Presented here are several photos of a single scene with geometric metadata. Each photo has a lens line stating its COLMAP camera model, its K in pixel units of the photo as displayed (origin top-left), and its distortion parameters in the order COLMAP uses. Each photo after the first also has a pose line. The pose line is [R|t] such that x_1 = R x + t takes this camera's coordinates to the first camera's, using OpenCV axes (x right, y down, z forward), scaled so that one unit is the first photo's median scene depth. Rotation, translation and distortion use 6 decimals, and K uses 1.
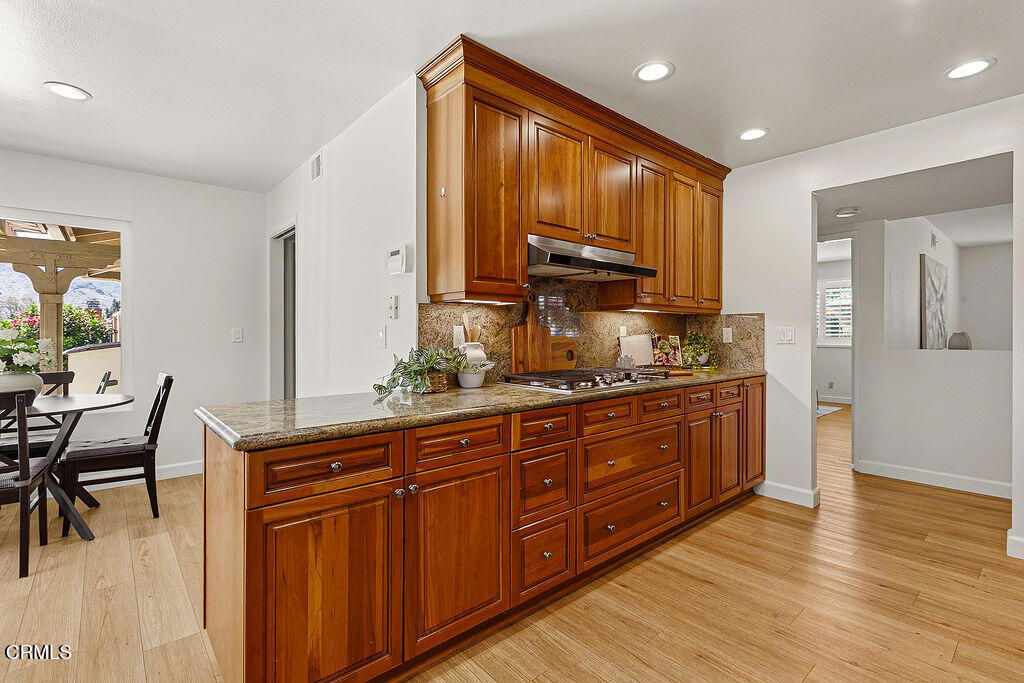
lens RADIAL K [[471.3, 0, 511.0], [0, 471.3, 342.7], [0, 0, 1]] dist [-0.004598, -0.000464]
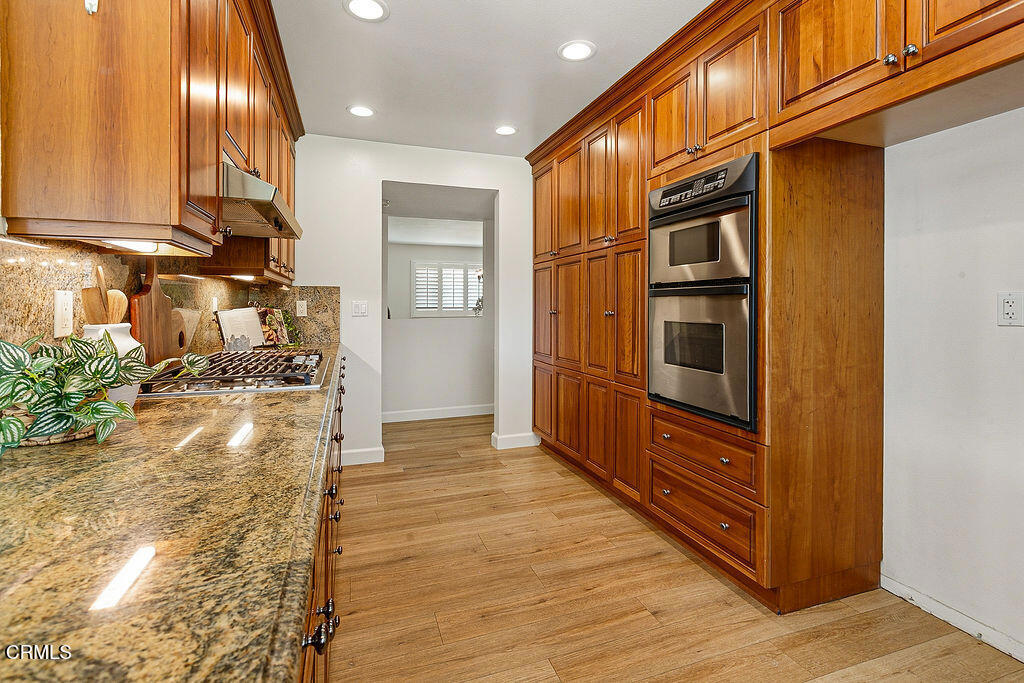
lens RADIAL K [[471.3, 0, 511.5], [0, 471.3, 311.6], [0, 0, 1]] dist [-0.004598, -0.000464]
pose [[0.366827, -0.011051, 0.930224, -0.922275], [0.021536, 0.999762, 0.003384, -0.013160], [-0.930040, 0.018792, 0.366978, 0.951768]]
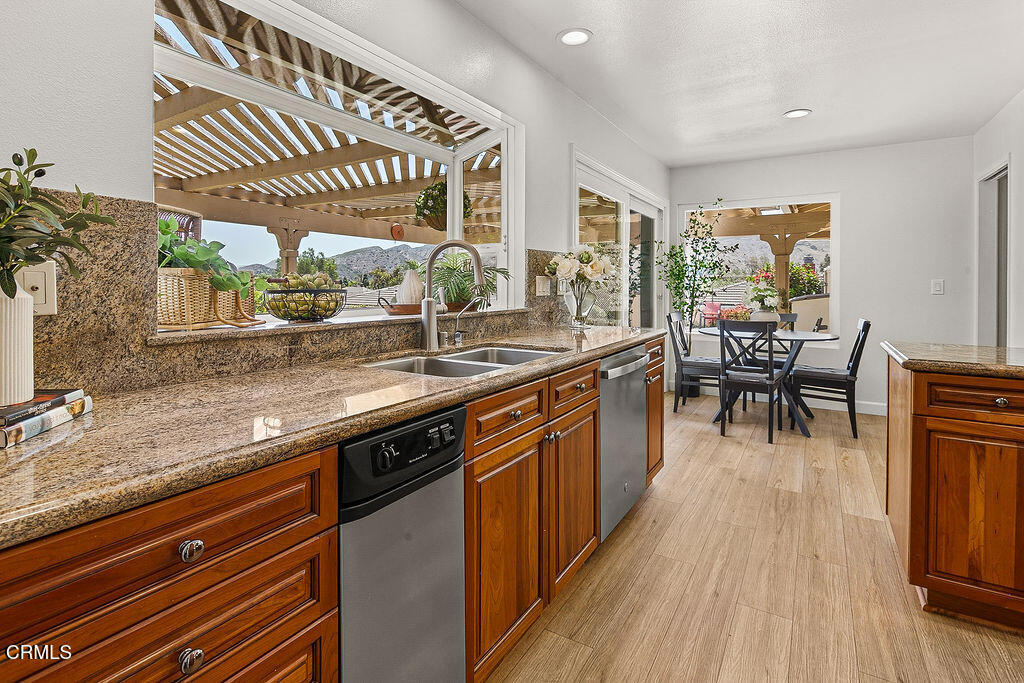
lens RADIAL K [[494.3, 0, 525.0], [0, 494.3, 273.6], [0, 0, 1]] dist [-0.000846, -0.000190]
pose [[0.317997, -0.019840, -0.947884, 0.175282], [-0.023559, 0.999307, -0.028820, 0.007920], [0.947799, 0.031496, 0.317309, -0.207505]]
